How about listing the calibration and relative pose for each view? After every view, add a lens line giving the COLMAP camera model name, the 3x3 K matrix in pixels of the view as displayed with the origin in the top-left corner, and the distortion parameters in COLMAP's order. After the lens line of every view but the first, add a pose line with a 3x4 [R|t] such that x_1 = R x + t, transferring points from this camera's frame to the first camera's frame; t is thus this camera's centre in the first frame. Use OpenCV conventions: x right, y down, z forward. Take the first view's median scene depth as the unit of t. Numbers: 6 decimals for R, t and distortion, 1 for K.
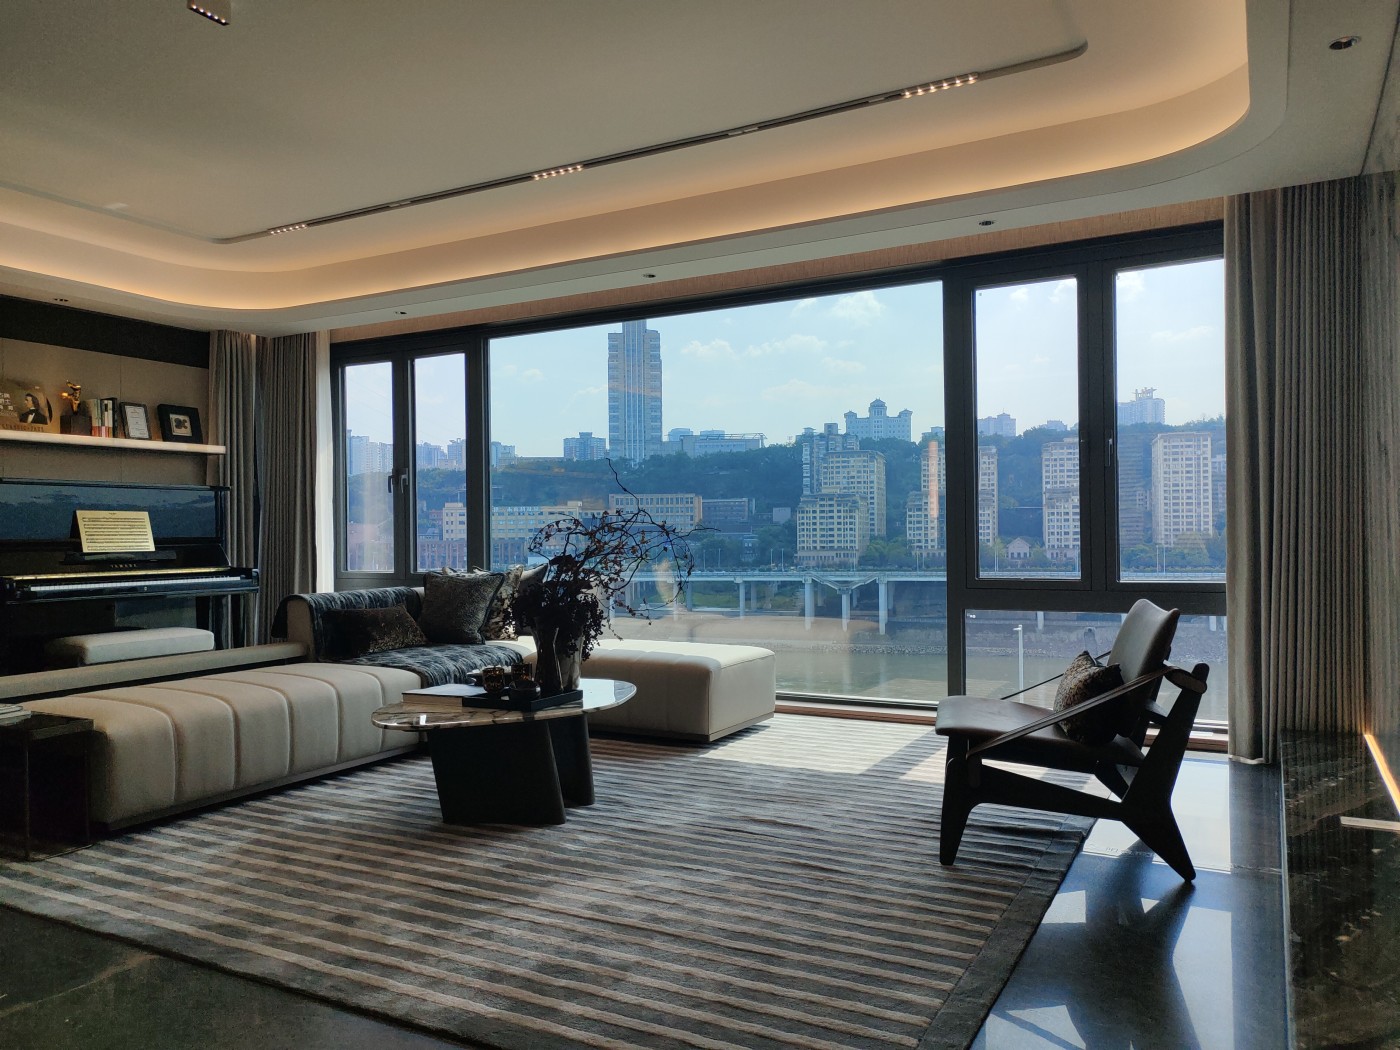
lens RADIAL K [[1035.6, 0, 700.0], [0, 1035.6, 525.0], [0, 0, 1]] dist [0.052156, -0.060124]
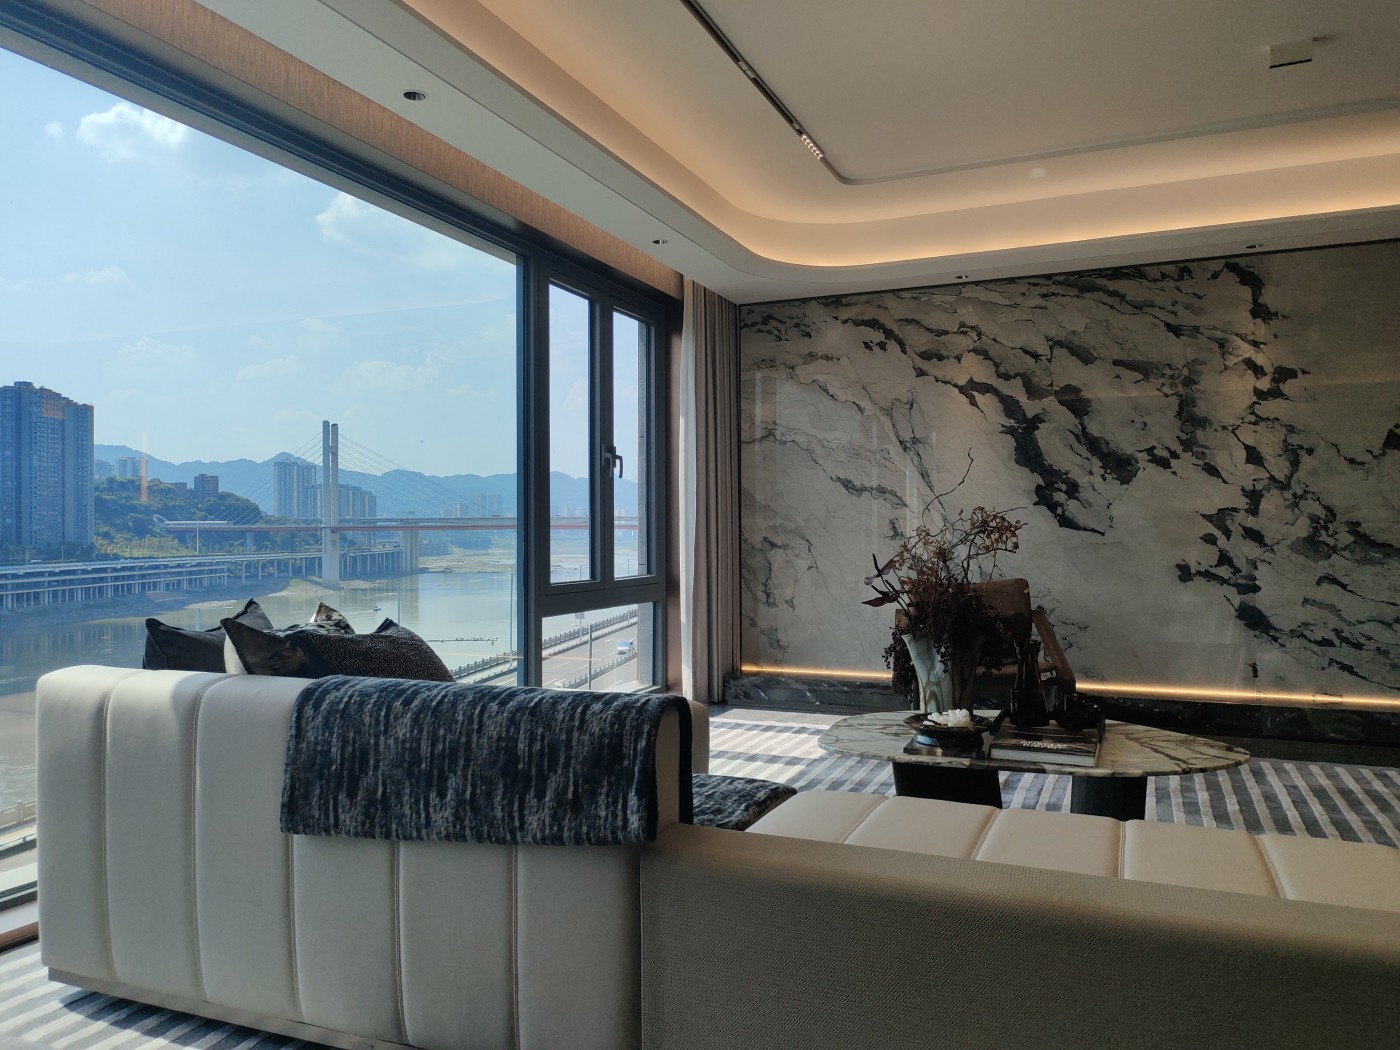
lens RADIAL K [[1036.0, 0, 699.9], [0, 1036.0, 519.5], [0, 0, 1]] dist [0.056806, -0.056220]
pose [[-0.094517, 0.025474, 0.995197, -0.918348], [-0.000967, 0.999670, -0.025680, 0.024342], [-0.995523, -0.003389, -0.094461, 1.255066]]
